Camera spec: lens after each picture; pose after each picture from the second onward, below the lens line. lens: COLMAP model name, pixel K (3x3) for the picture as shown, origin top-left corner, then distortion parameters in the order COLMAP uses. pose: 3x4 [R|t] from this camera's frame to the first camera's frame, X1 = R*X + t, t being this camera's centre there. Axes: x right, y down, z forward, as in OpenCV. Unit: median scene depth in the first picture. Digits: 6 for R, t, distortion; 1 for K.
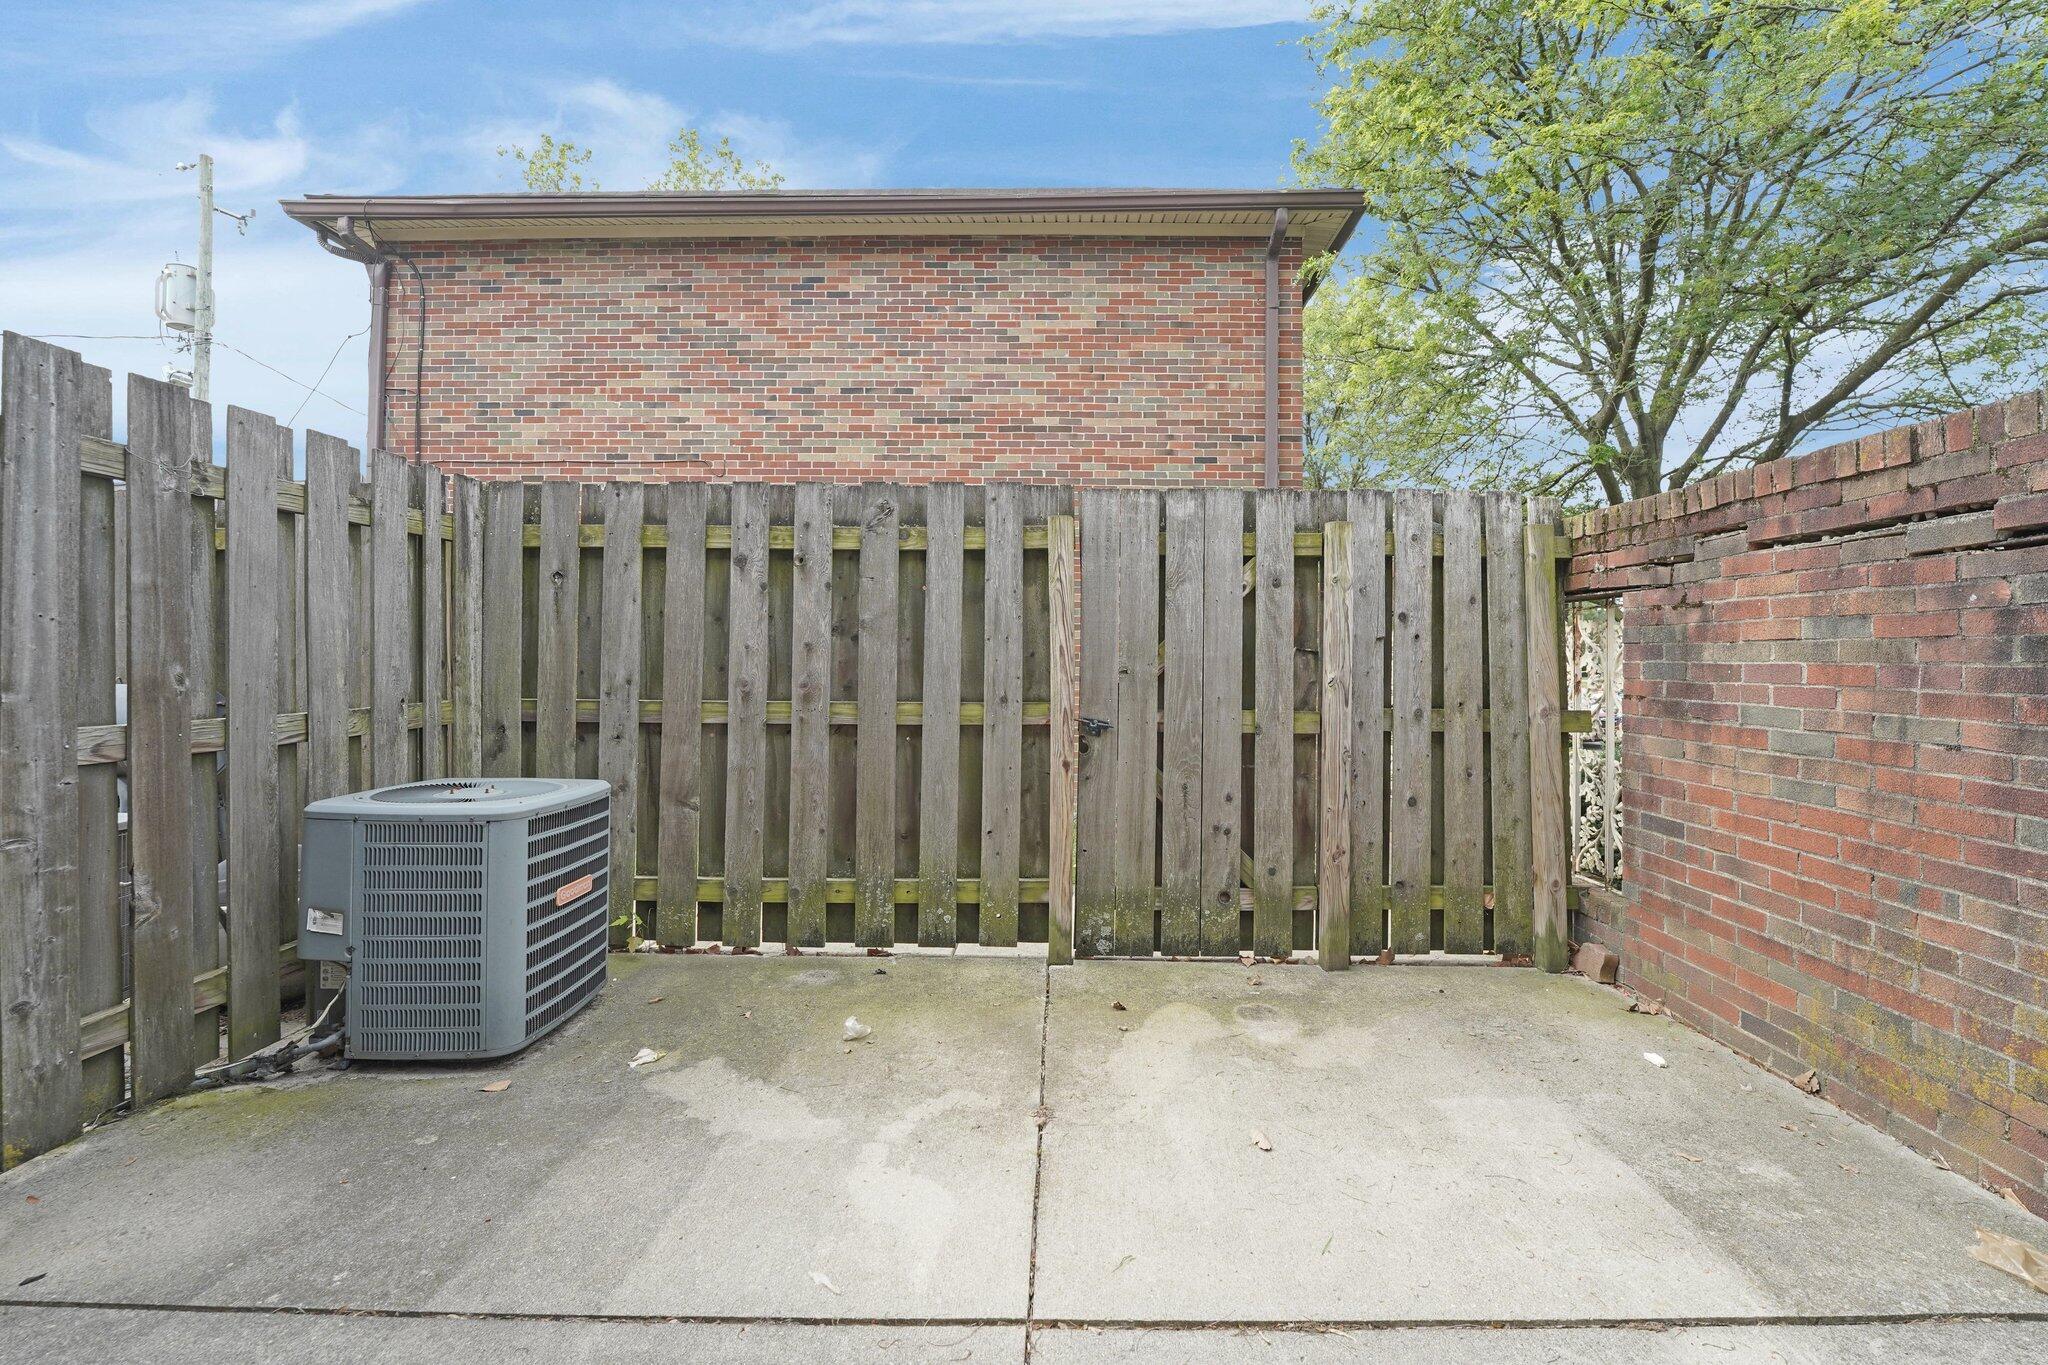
lens RADIAL K [[845.7, 0, 1044.0], [0, 845.7, 645.8], [0, 0, 1]] dist [-0.027787, 0.003599]
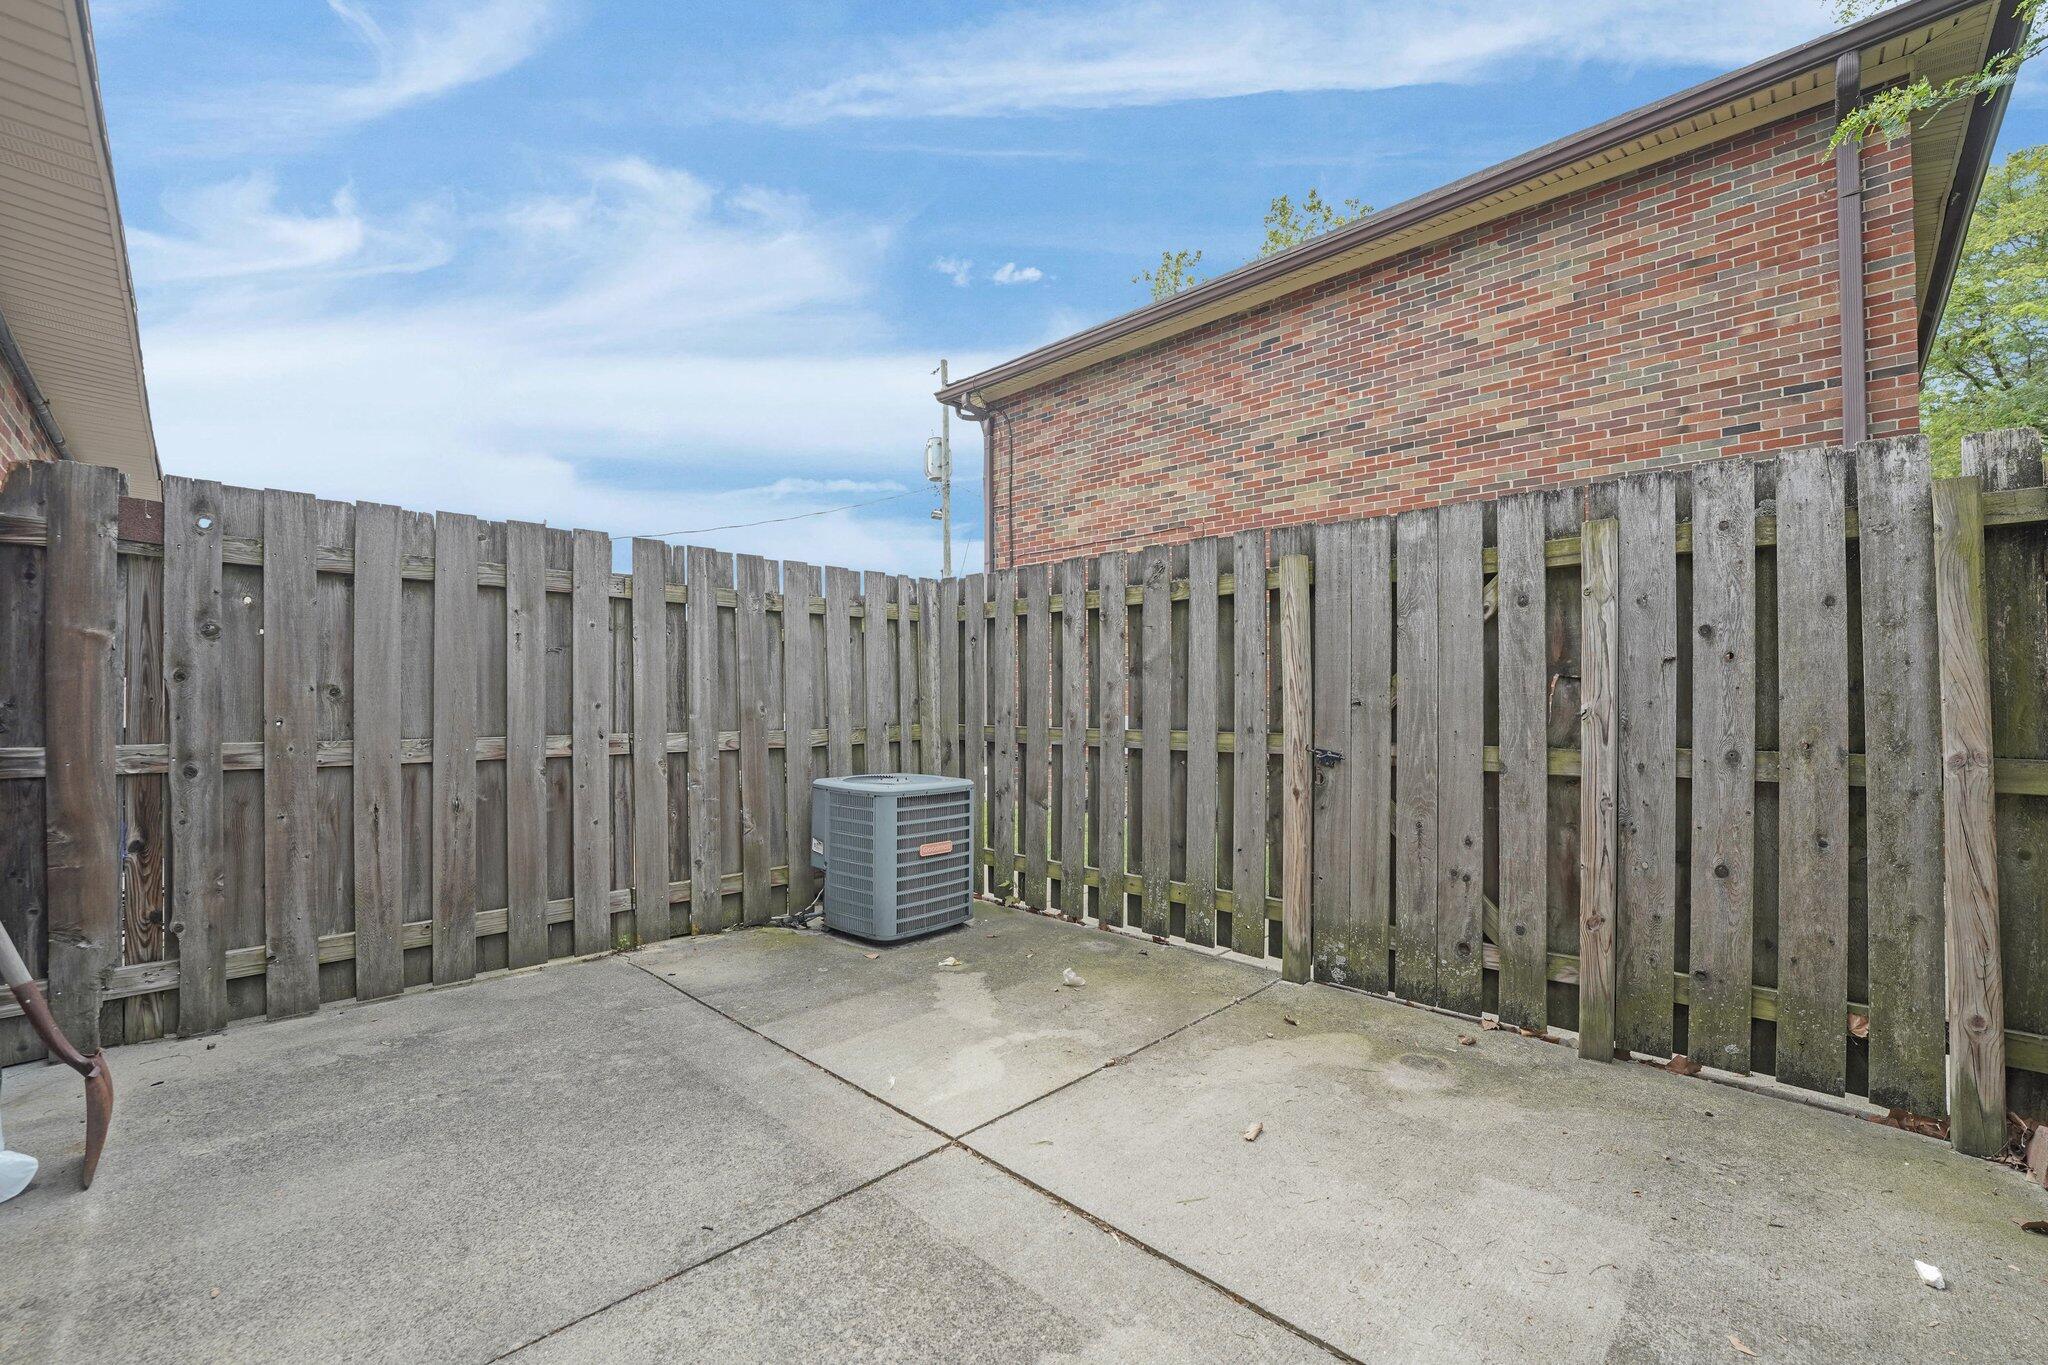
lens RADIAL K [[845.7, 0, 1017.1], [0, 845.7, 694.8], [0, 0, 1]] dist [-0.027787, 0.003599]
pose [[0.712701, -0.012426, -0.701358, 0.509039], [0.019427, 0.999809, 0.002027, 0.010617], [0.701199, -0.015070, 0.712806, 0.013730]]
